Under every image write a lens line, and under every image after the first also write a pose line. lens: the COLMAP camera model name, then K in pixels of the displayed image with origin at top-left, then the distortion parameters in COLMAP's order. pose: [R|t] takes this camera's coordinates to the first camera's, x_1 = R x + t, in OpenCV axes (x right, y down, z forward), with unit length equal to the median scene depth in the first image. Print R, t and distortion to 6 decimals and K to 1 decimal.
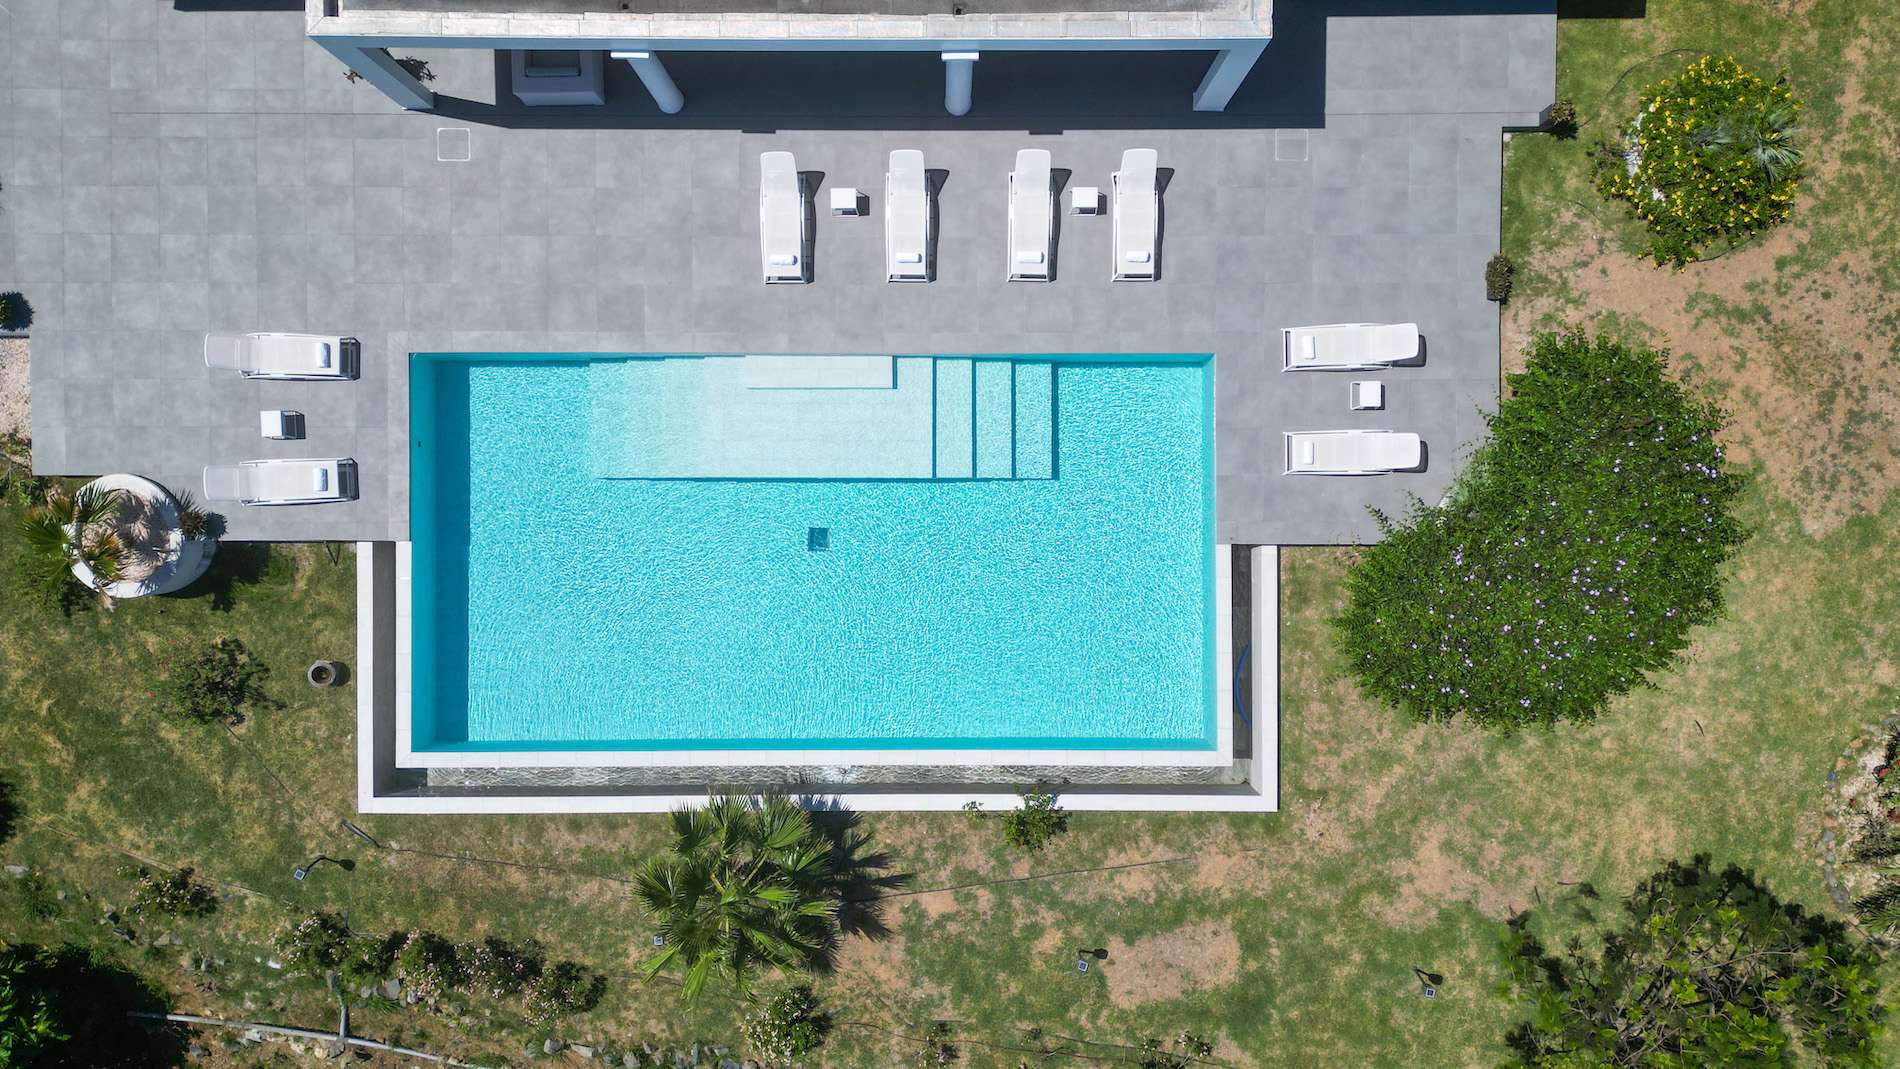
lens RADIAL K [[1318.3, 0, 944.6], [0, 1318.3, 528.7], [0, 0, 1]] dist [0.083920, -0.087399]
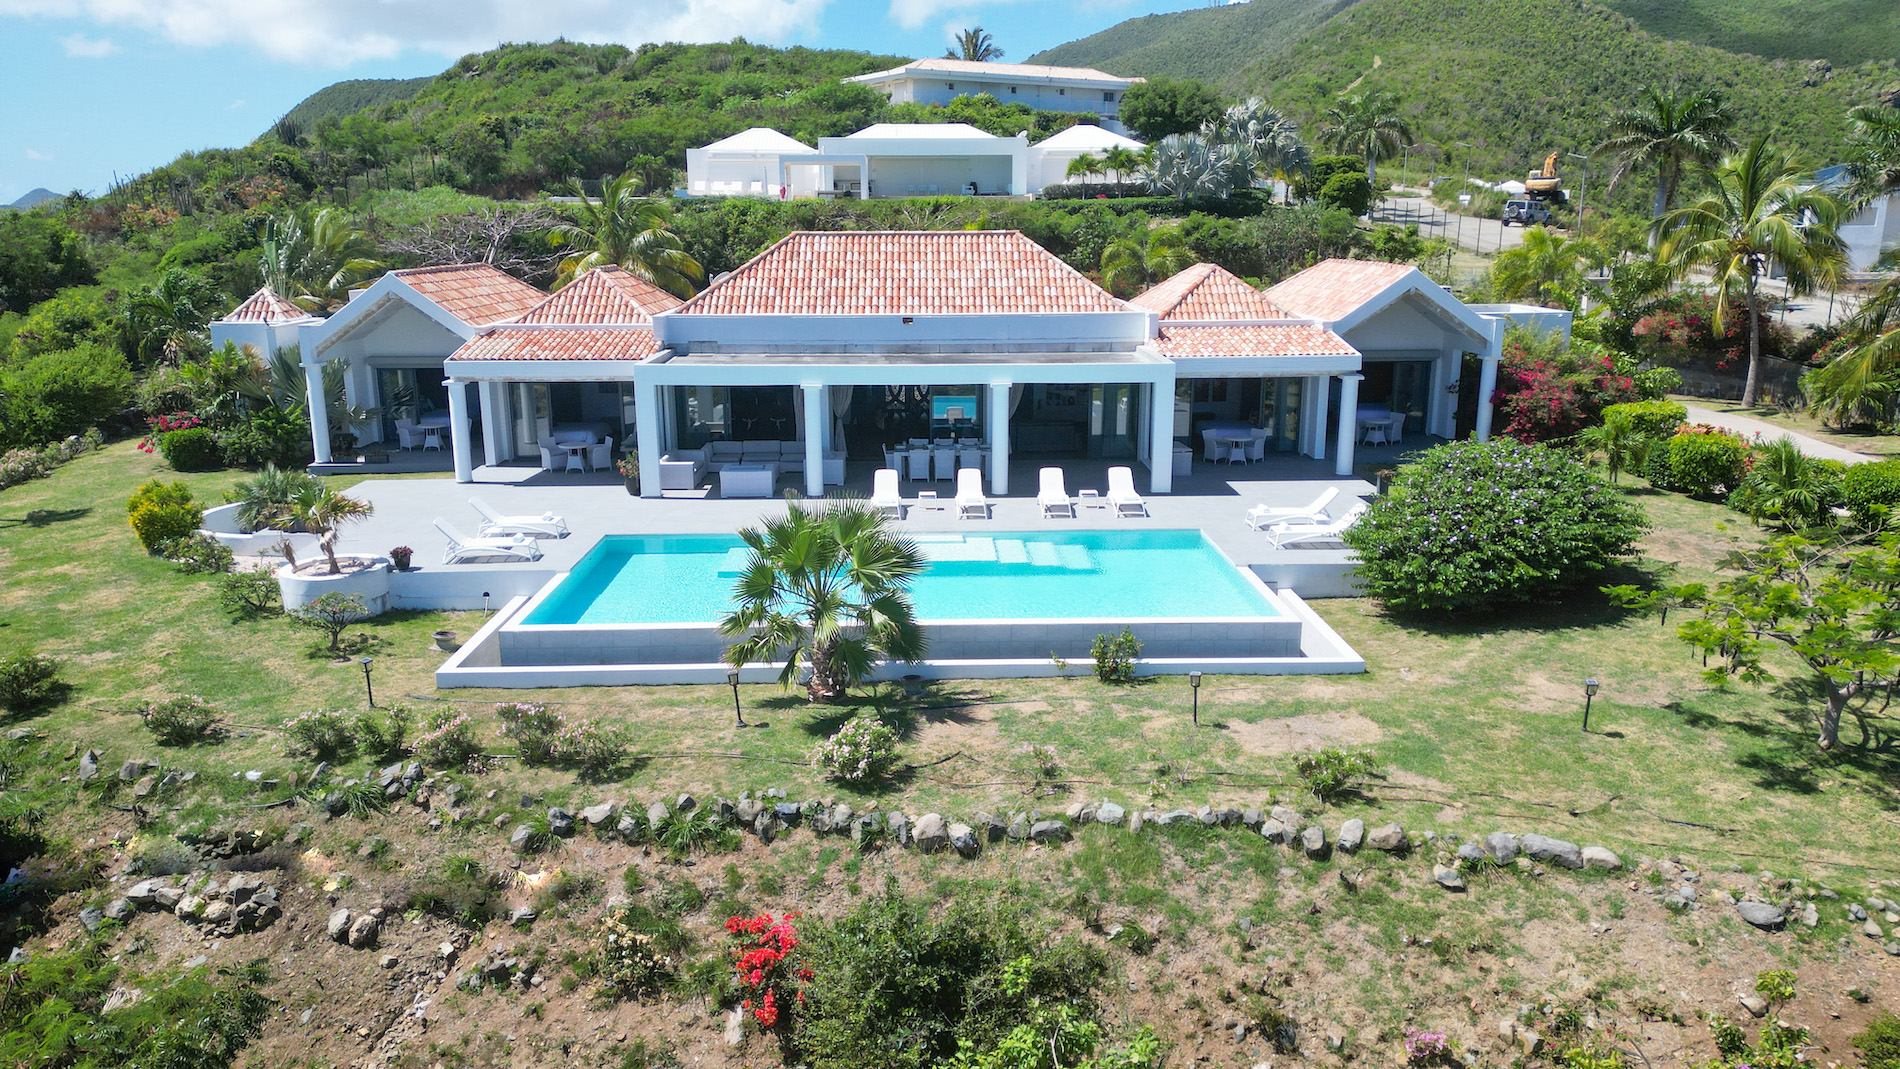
lens RADIAL K [[1318.3, 0, 944.6], [0, 1318.3, 528.7], [0, 0, 1]] dist [0.083920, -0.087399]
pose [[0.999724, -0.012131, 0.020097, -0.081705], [0.022256, 0.217526, -0.975801, 1.142844], [0.007466, 0.975979, 0.217736, 0.678778]]
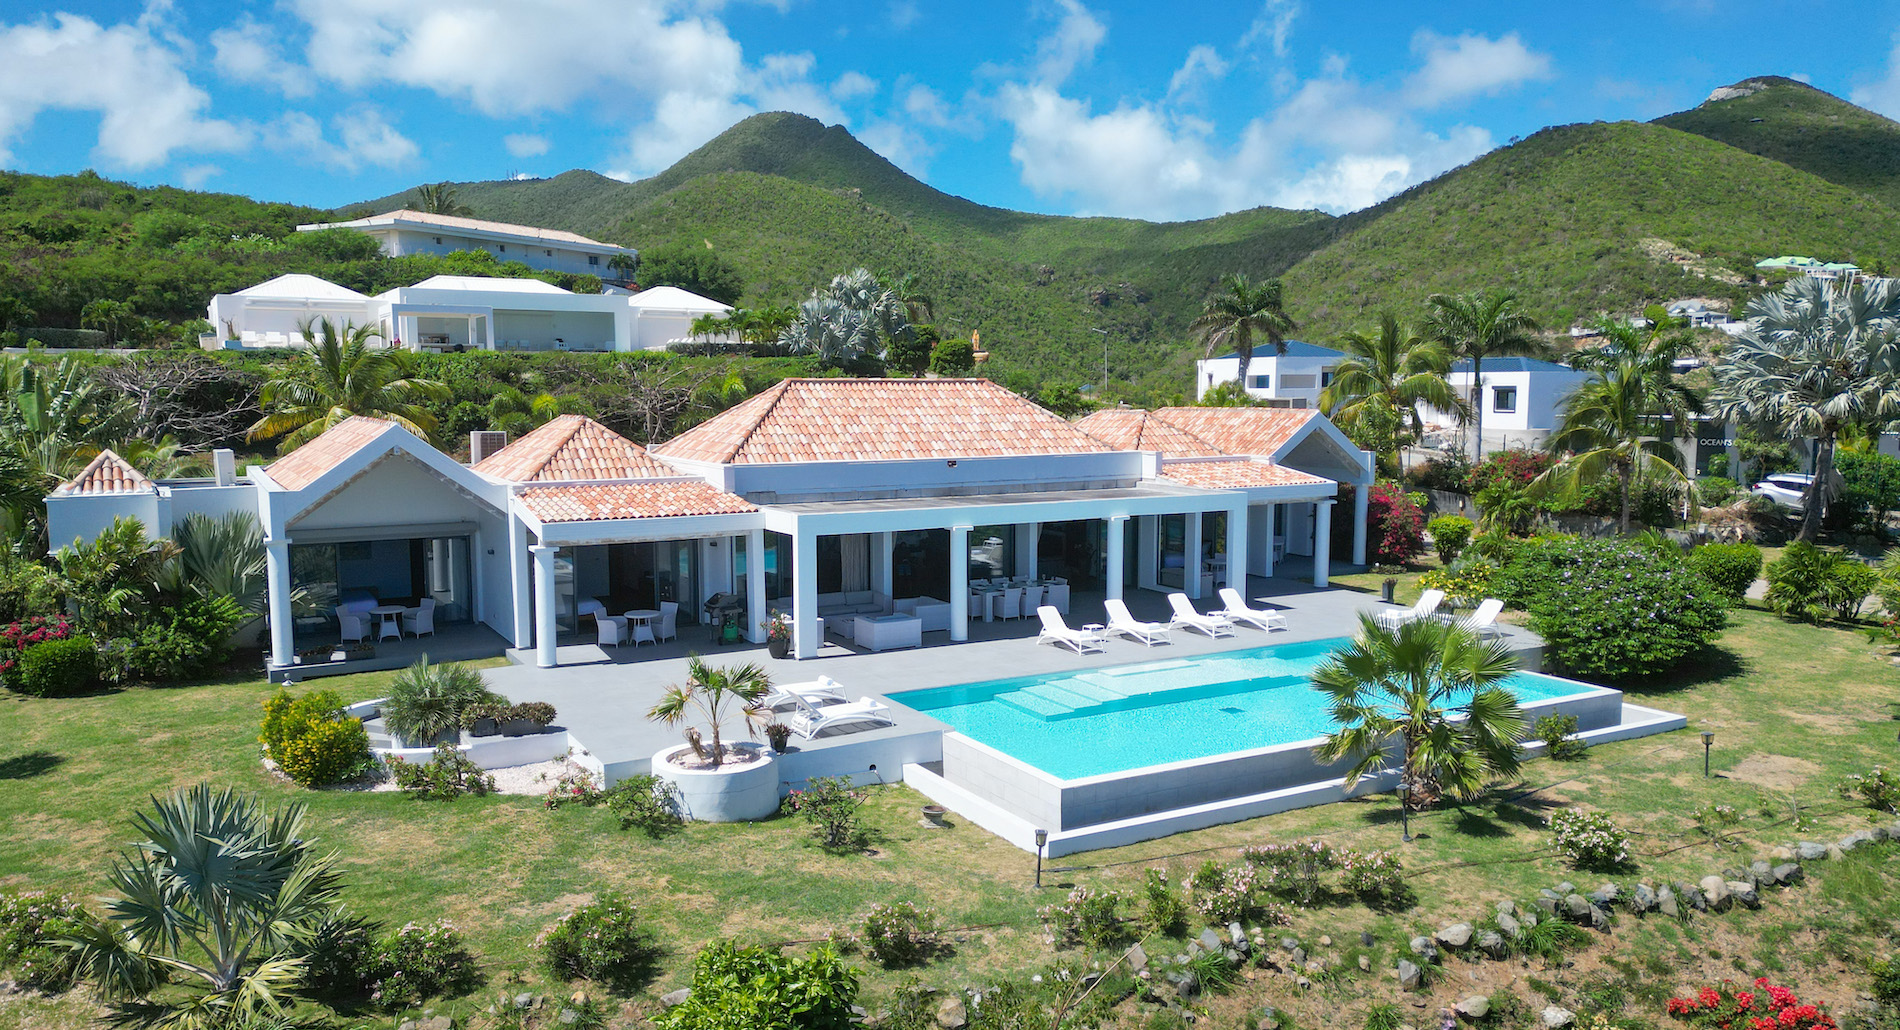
lens RADIAL K [[1334.8, 0, 933.5], [0, 1334.8, 523.8], [0, 0, 1]] dist [0.076703, -0.075508]
pose [[0.872548, -0.054409, 0.485490, -0.912149], [0.488448, 0.079049, -0.869005, 0.917539], [0.008904, 0.995385, 0.095550, 0.699155]]
